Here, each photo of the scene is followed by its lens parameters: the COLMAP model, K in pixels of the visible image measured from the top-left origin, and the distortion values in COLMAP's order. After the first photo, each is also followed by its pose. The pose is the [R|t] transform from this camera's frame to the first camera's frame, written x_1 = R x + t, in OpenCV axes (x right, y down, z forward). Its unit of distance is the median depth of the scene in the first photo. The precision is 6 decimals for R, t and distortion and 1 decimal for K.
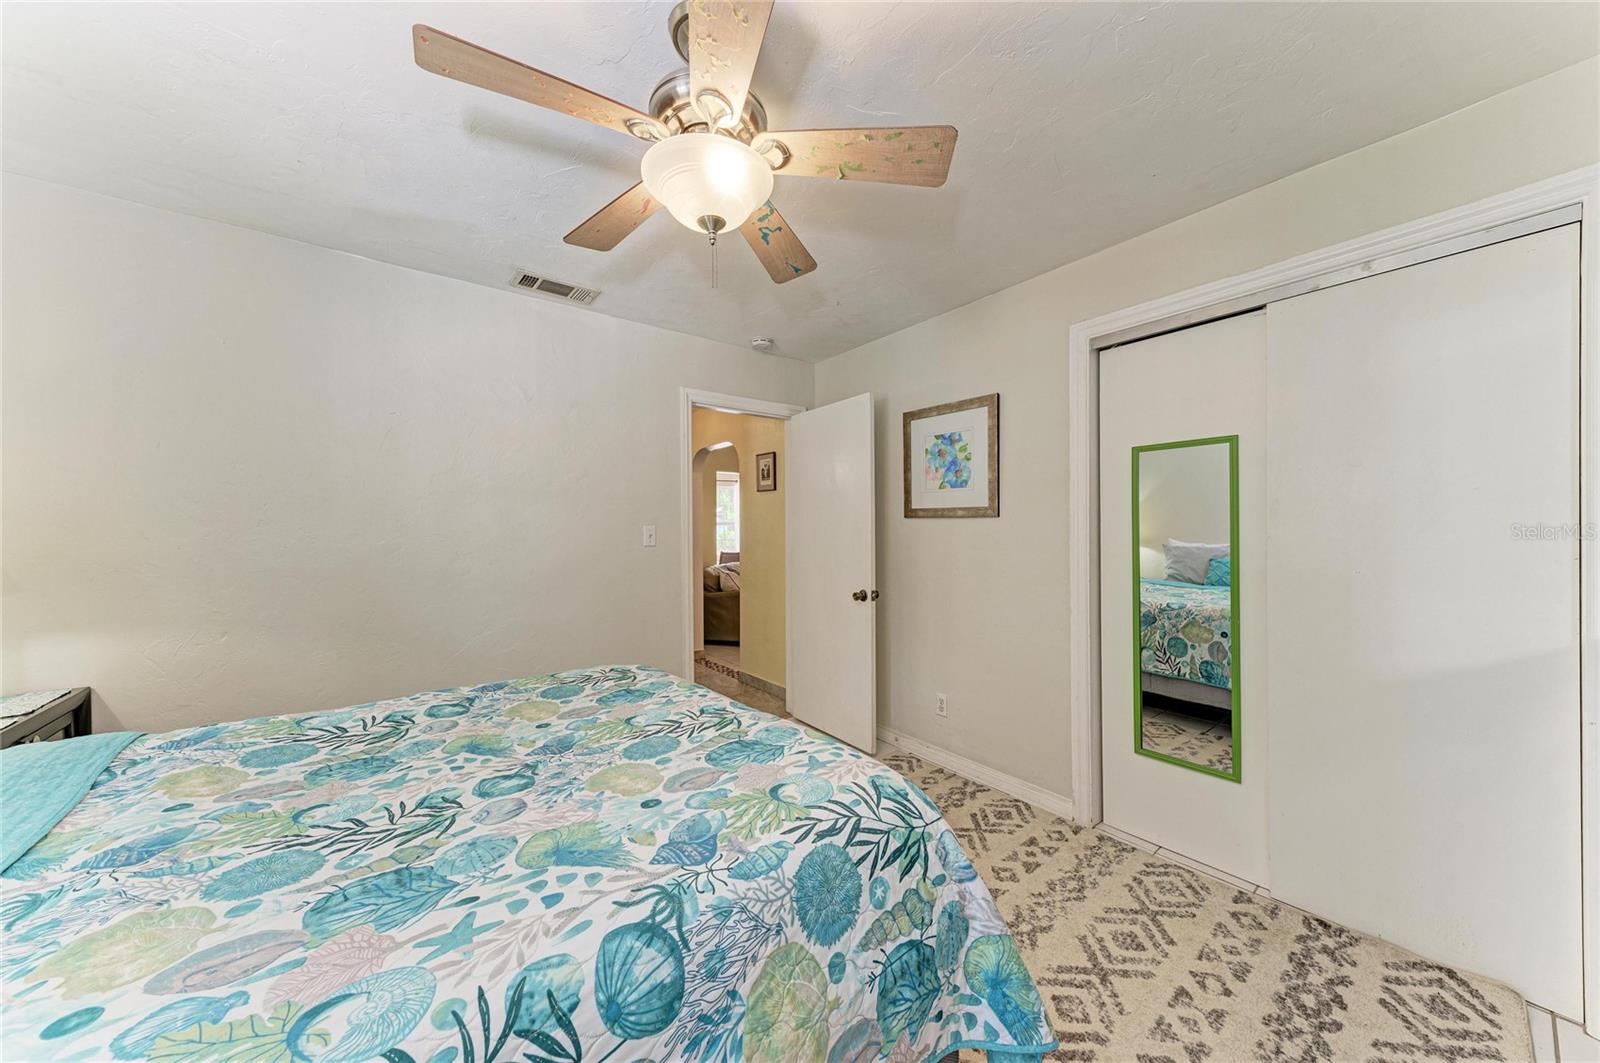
lens RADIAL K [[541.4, 0, 801.2], [0, 541.4, 532.9], [0, 0, 1]] dist [0.018947, -0.004434]
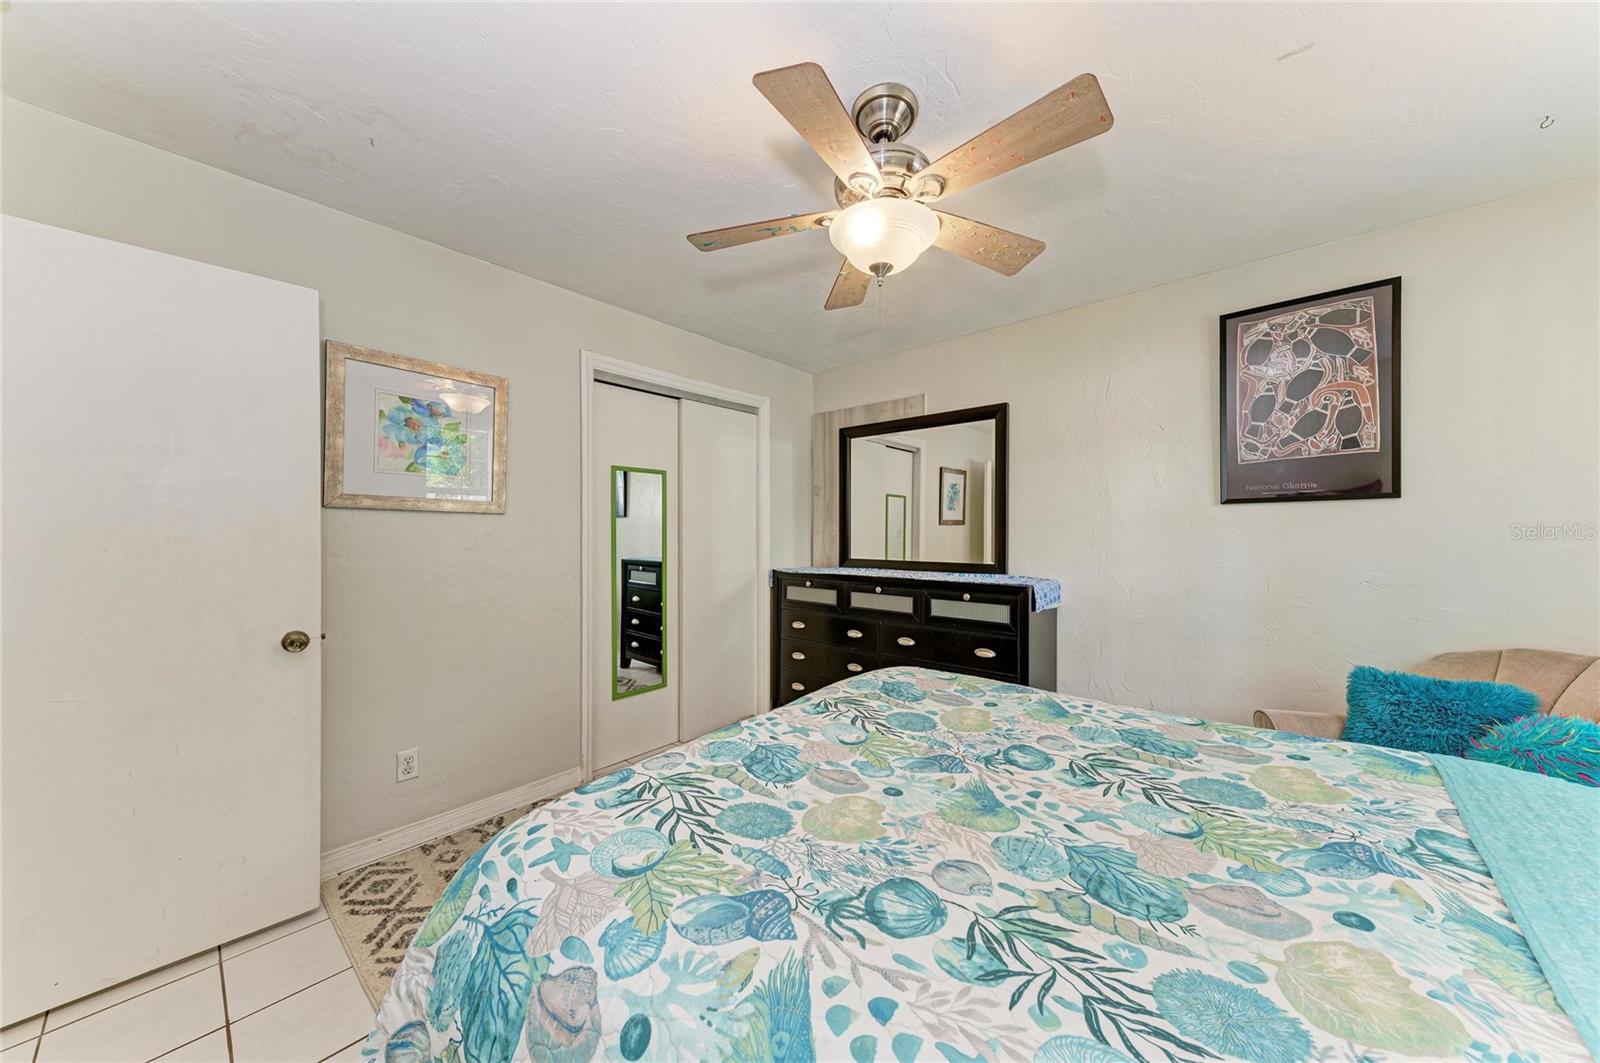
lens RADIAL K [[548.2, 0, 793.7], [0, 548.2, 580.0], [0, 0, 1]] dist [-0.030084, -0.000035]
pose [[-0.170956, -0.058988, 0.983511, -1.290684], [-0.003699, 0.998238, 0.059229, 0.044943], [-0.985272, 0.006487, -0.170873, 1.419321]]
